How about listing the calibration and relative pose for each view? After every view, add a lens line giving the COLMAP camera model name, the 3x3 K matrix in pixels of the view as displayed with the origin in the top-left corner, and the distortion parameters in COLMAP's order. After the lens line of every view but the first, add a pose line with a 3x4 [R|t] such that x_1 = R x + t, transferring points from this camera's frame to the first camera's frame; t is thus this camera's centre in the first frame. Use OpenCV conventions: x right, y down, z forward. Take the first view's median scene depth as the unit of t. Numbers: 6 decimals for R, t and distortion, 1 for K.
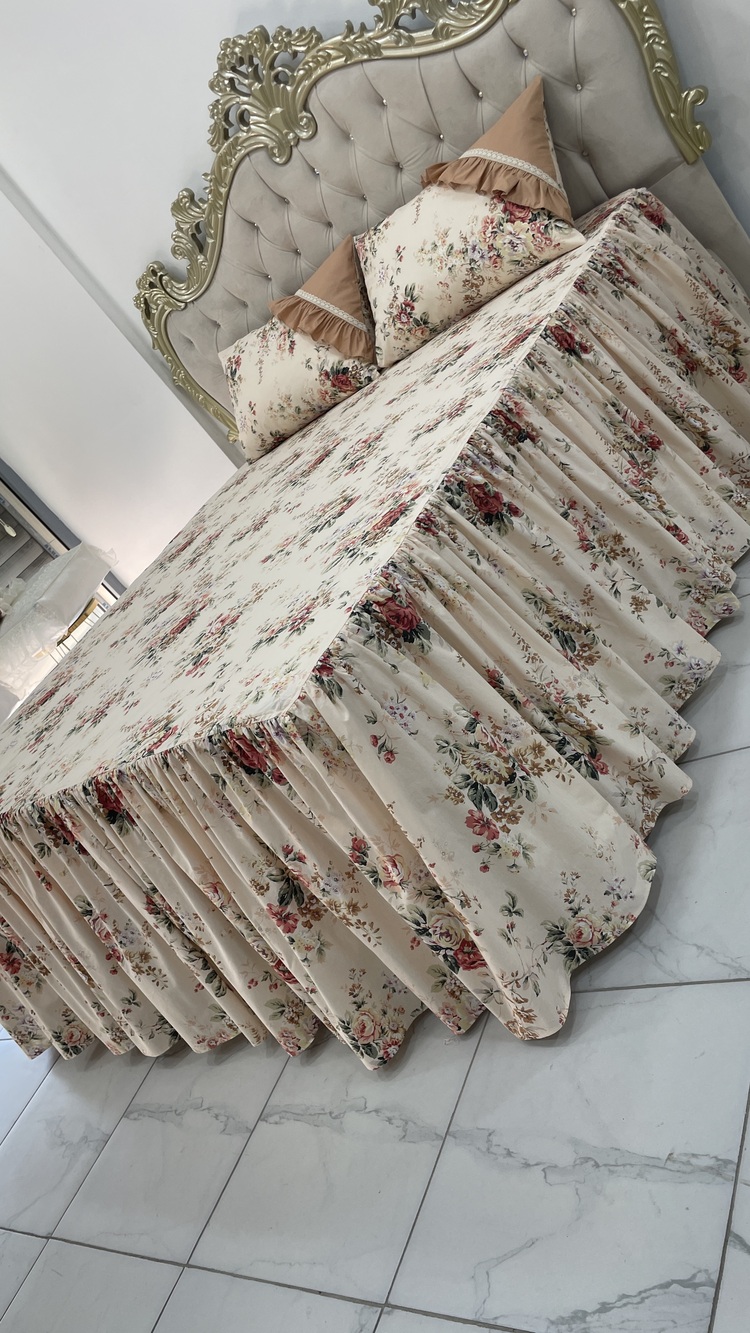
lens RADIAL K [[1002.6, 0, 372.9], [0, 1002.6, 672.2], [0, 0, 1]] dist [0.076808, -0.098631]
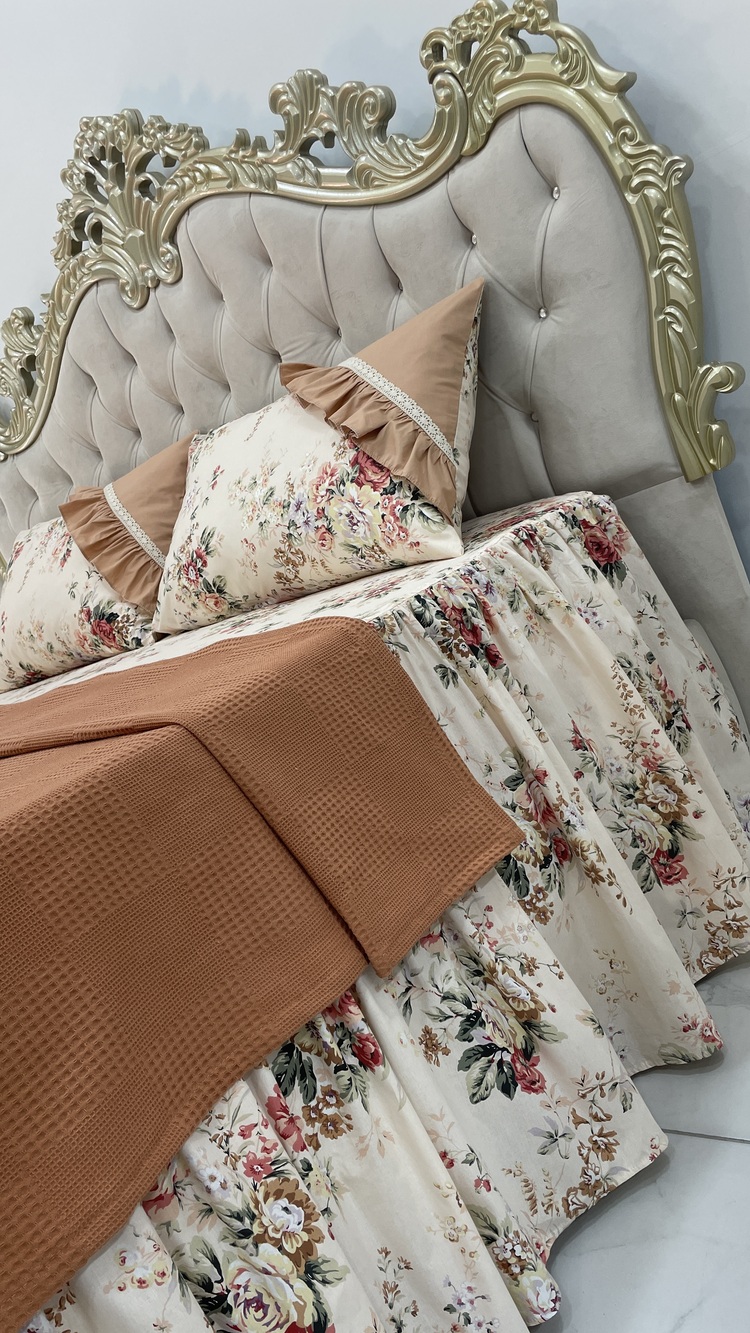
lens RADIAL K [[1006.2, 0, 367.8], [0, 1006.2, 672.2], [0, 0, 1]] dist [0.076210, -0.101025]
pose [[0.952090, 0.297744, -0.069806, 0.202643], [-0.305381, 0.937825, -0.165006, -0.237193], [0.016336, 0.178418, 0.983819, 0.430839]]
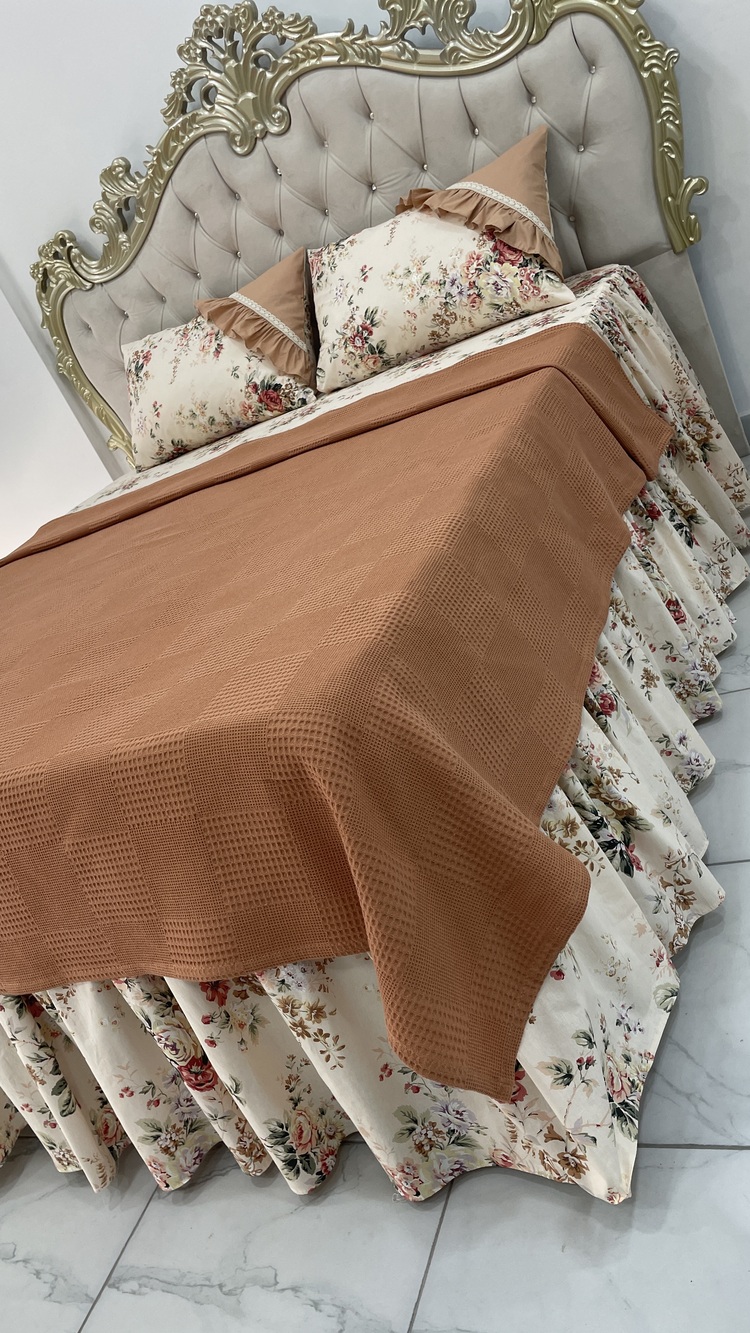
lens RADIAL K [[1006.2, 0, 367.8], [0, 1006.2, 672.2], [0, 0, 1]] dist [0.076210, -0.101025]
pose [[0.966341, 0.161934, 0.199904, -0.099581], [-0.143631, 0.984258, -0.102991, 0.035635], [-0.213435, 0.070812, 0.974388, 0.139322]]
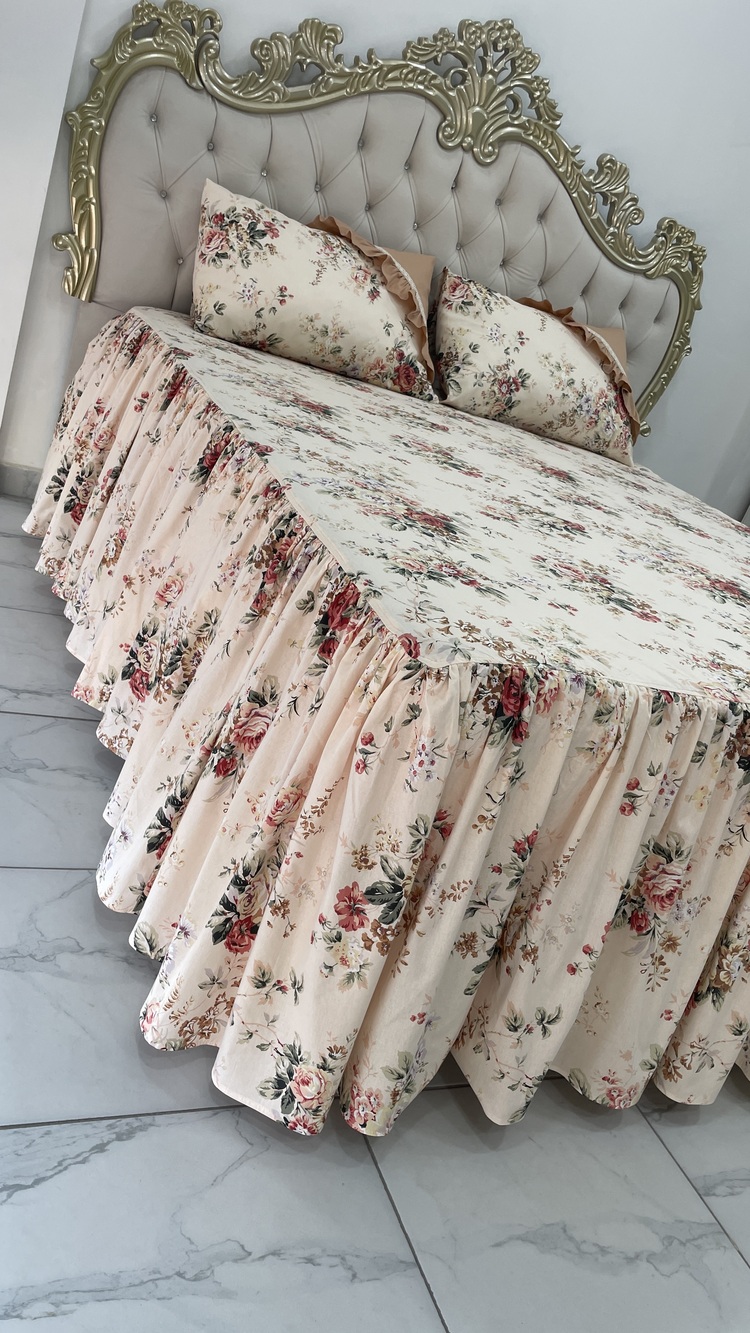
lens RADIAL K [[1006.2, 0, 367.8], [0, 1006.2, 672.2], [0, 0, 1]] dist [0.076210, -0.101025]
pose [[0.261507, 0.434297, 0.861975, -0.792339], [-0.240355, 0.894220, -0.377625, 0.334490], [-0.934796, -0.108428, 0.338230, 0.792189]]
